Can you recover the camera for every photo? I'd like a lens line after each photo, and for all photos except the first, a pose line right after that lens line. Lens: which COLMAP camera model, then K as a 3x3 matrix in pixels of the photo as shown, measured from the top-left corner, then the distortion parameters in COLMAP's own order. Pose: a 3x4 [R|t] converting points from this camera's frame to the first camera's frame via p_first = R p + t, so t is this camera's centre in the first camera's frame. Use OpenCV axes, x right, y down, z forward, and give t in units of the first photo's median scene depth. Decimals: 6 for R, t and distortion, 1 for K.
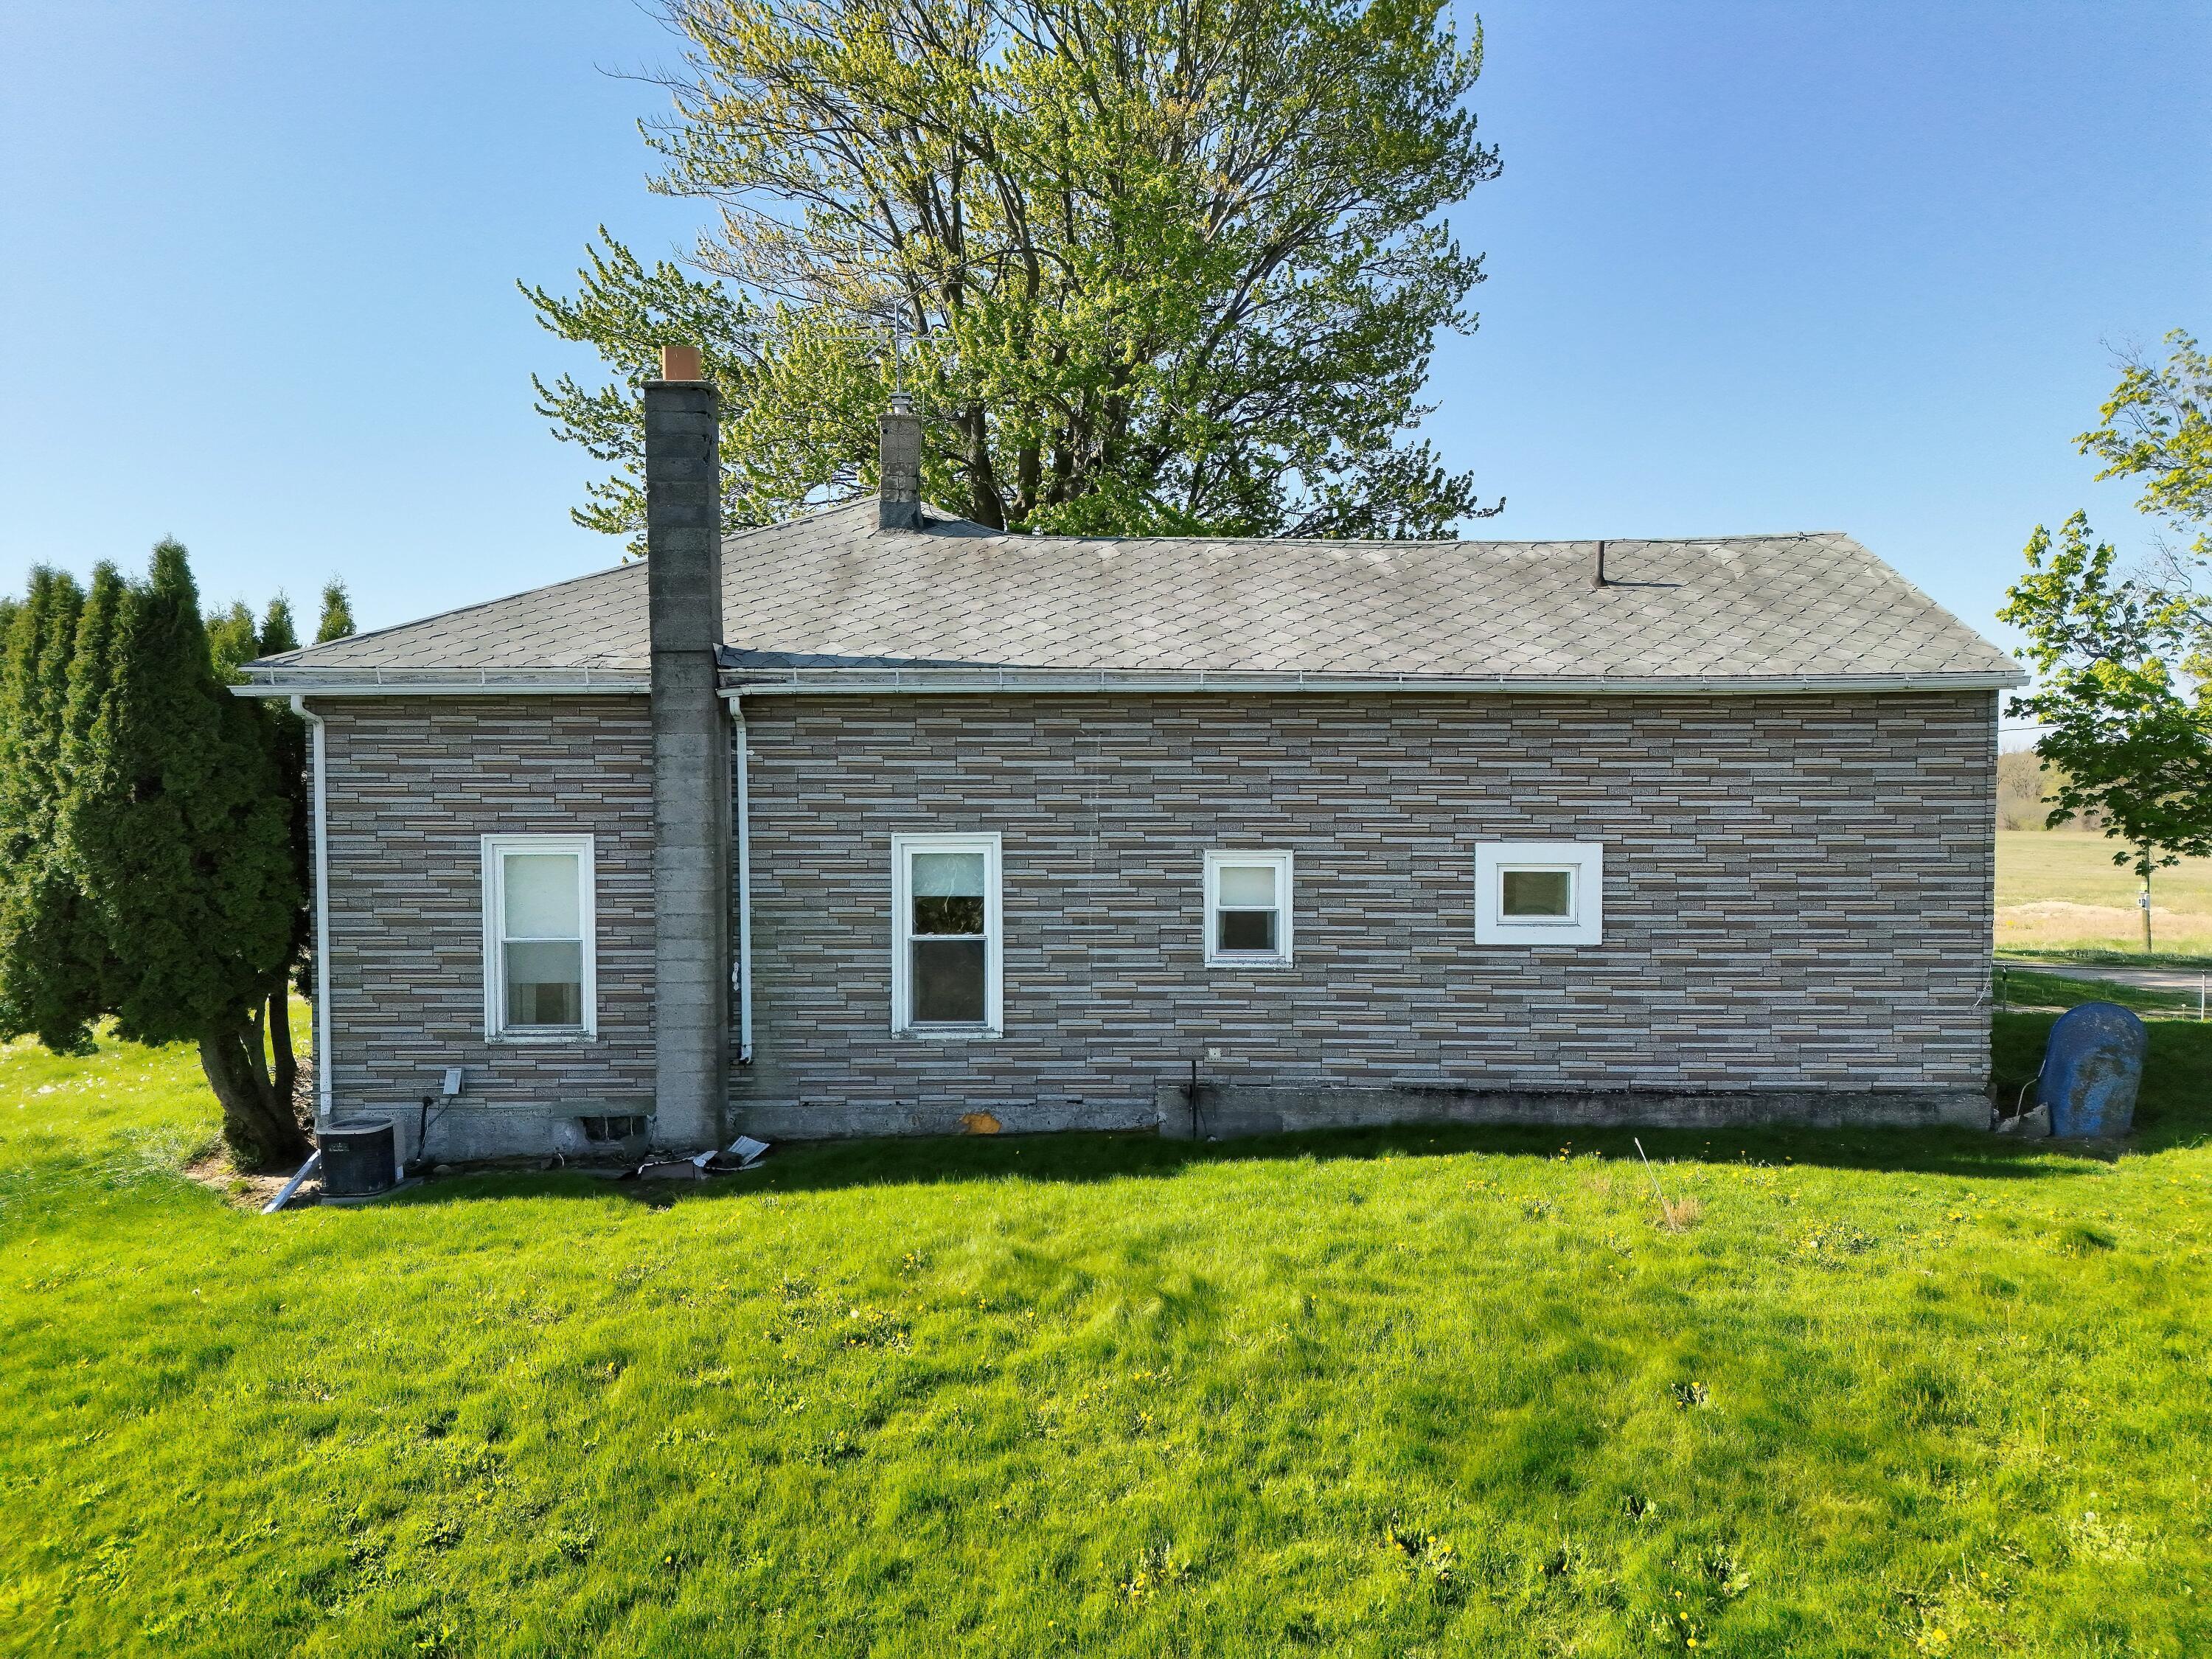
lens RADIAL K [[1539.8, 0, 1101.9], [0, 1539.8, 837.9], [0, 0, 1]] dist [0.090035, -0.088008]
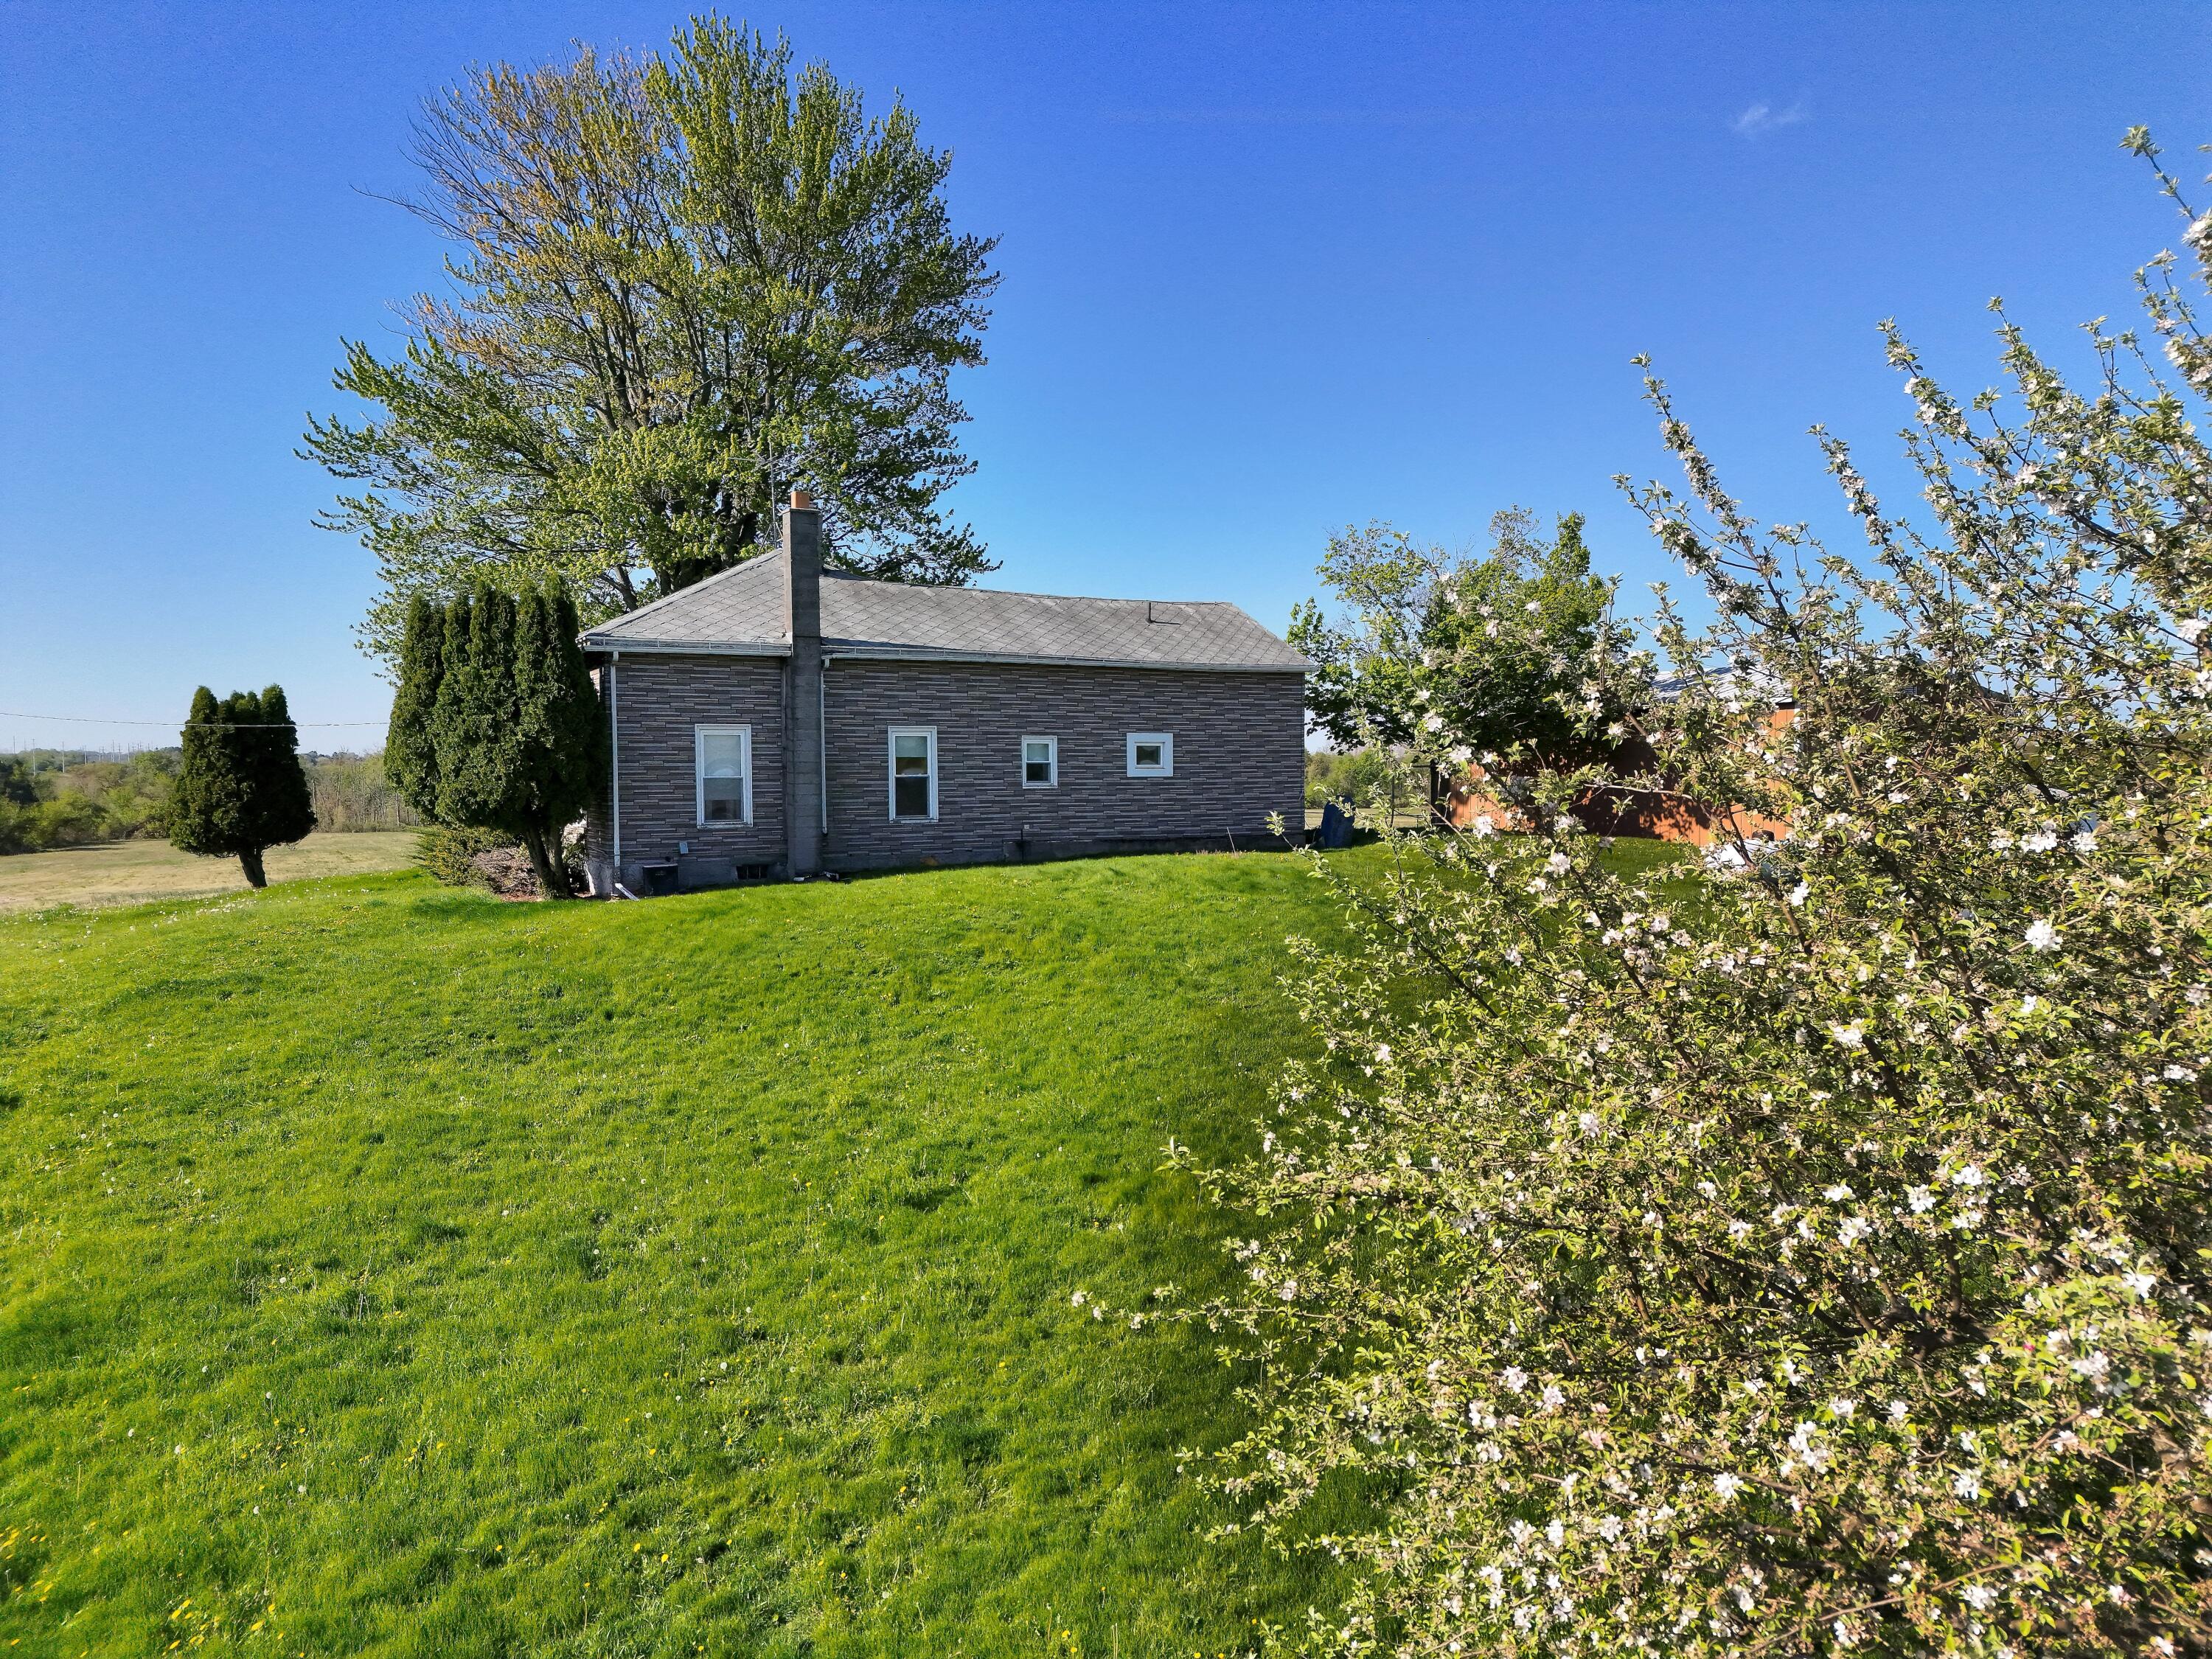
lens RADIAL K [[1539.8, 0, 1101.9], [0, 1539.8, 837.9], [0, 0, 1]] dist [0.090035, -0.088008]
pose [[0.875273, -0.026178, 0.482920, -0.904743], [0.026196, 0.999634, 0.006709, 0.143616], [-0.482919, 0.006779, 0.875639, -0.995524]]
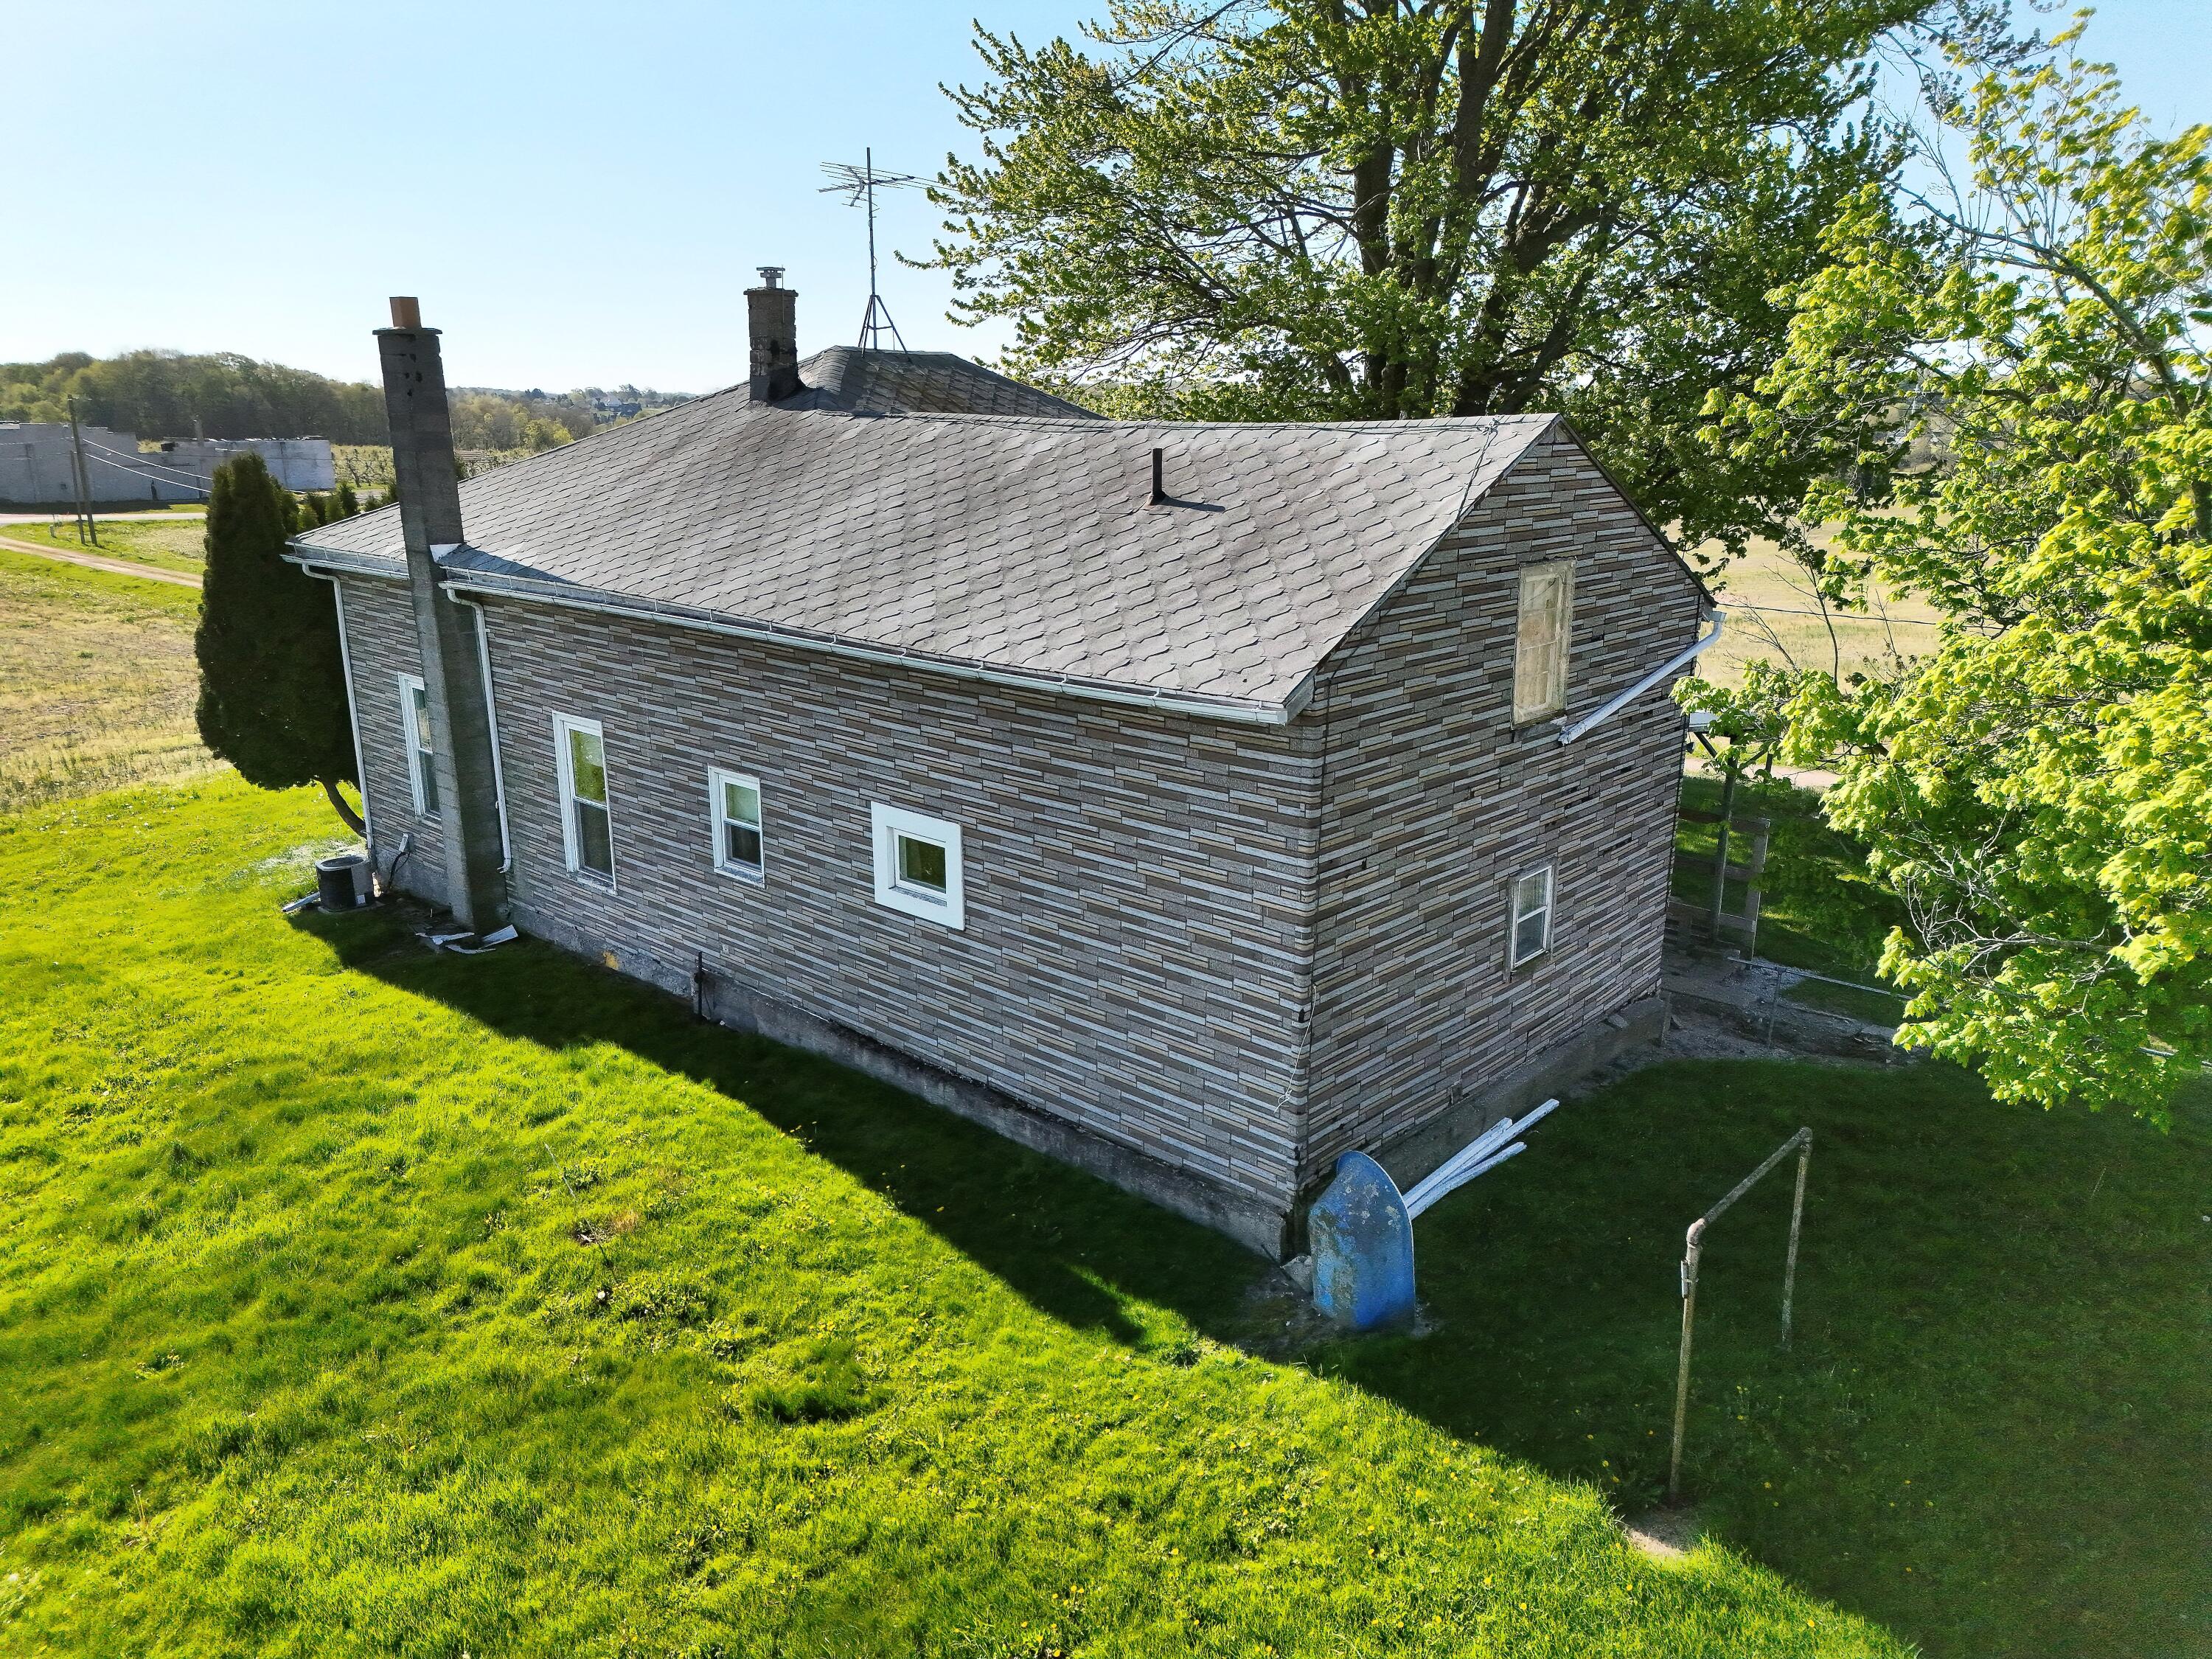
lens RADIAL K [[1539.8, 0, 1101.9], [0, 1539.8, 837.9], [0, 0, 1]] dist [0.090035, -0.088008]
pose [[0.739424, 0.183829, -0.647657, 0.964575], [-0.035587, 0.971327, 0.235068, -0.203006], [0.672299, -0.150767, 0.724764, 0.399450]]
